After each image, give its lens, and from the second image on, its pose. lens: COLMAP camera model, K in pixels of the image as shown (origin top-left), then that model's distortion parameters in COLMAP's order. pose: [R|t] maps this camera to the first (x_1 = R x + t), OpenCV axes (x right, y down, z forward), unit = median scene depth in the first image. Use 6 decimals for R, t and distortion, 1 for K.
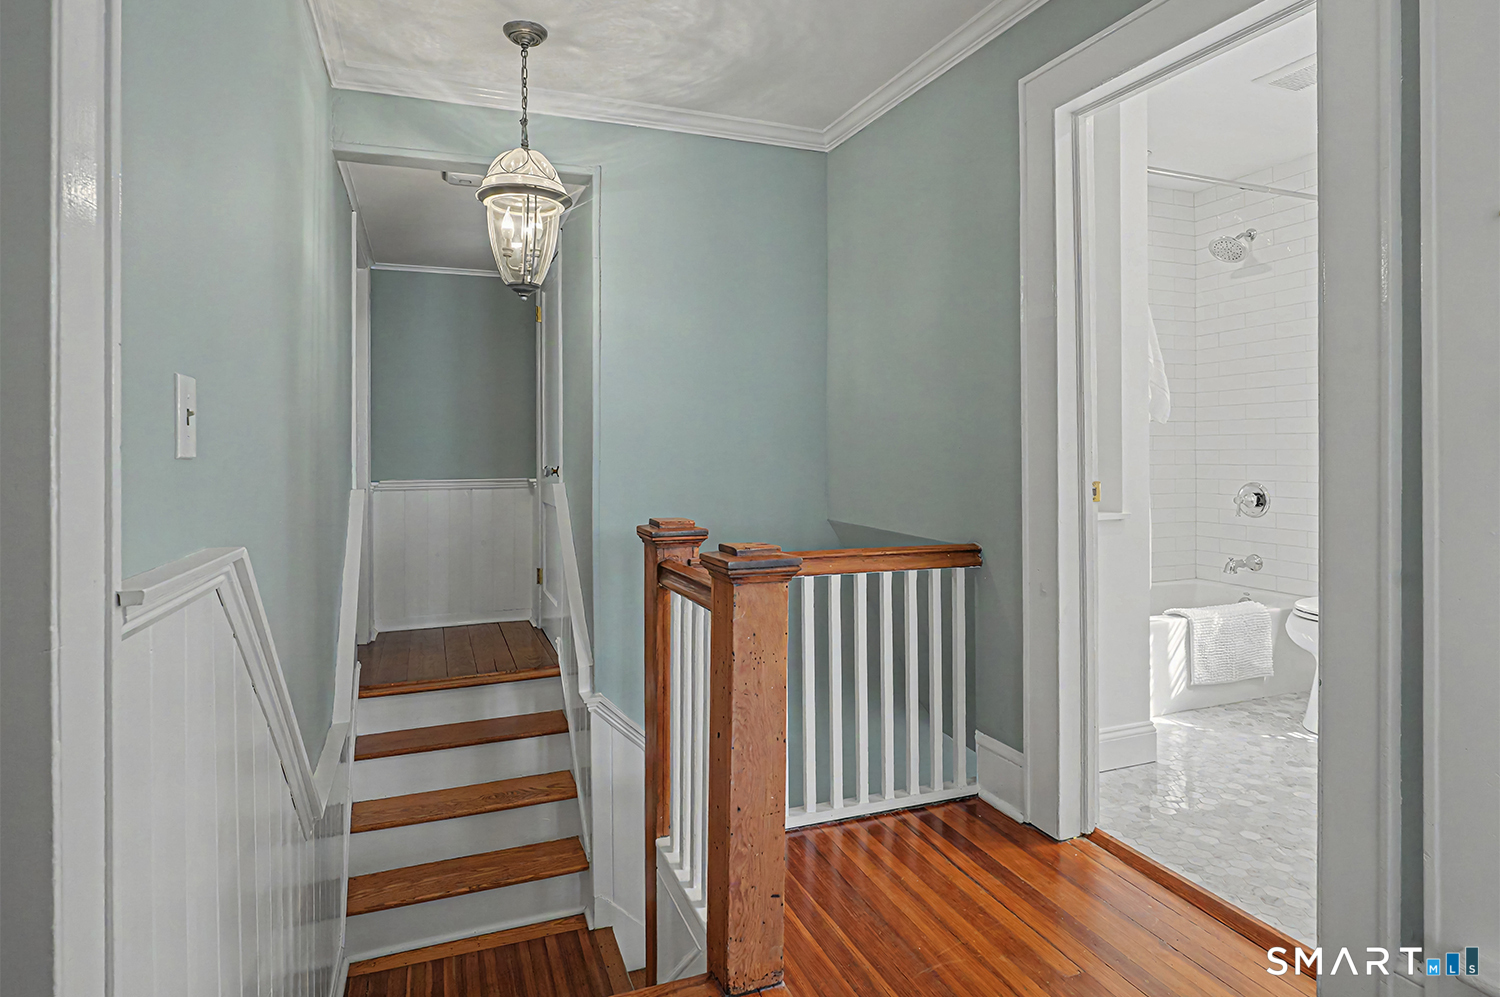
lens RADIAL K [[802.7, 0, 764.7], [0, 802.7, 458.1], [0, 0, 1]] dist [-0.017612, -0.000109]
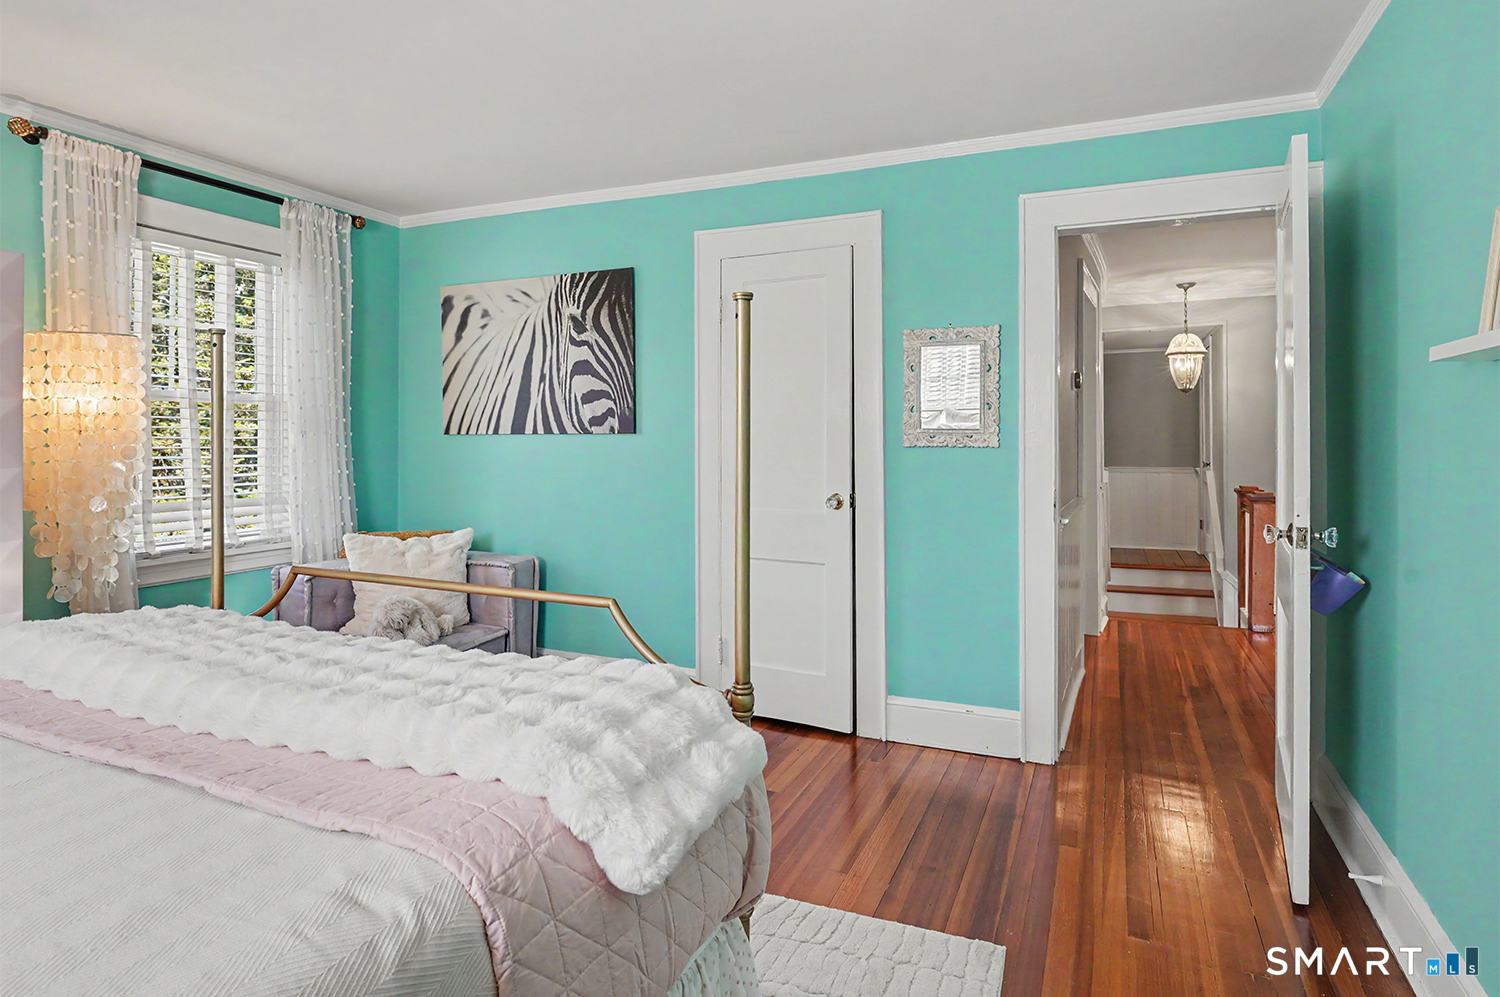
lens RADIAL K [[802.7, 0, 767.9], [0, 802.7, 447.5], [0, 0, 1]] dist [-0.017612, -0.000109]
pose [[0.700380, -0.003506, -0.713761, 0.365999], [0.005027, 0.999987, 0.000022, -0.029655], [0.713752, -0.003604, 0.700389, -1.089279]]
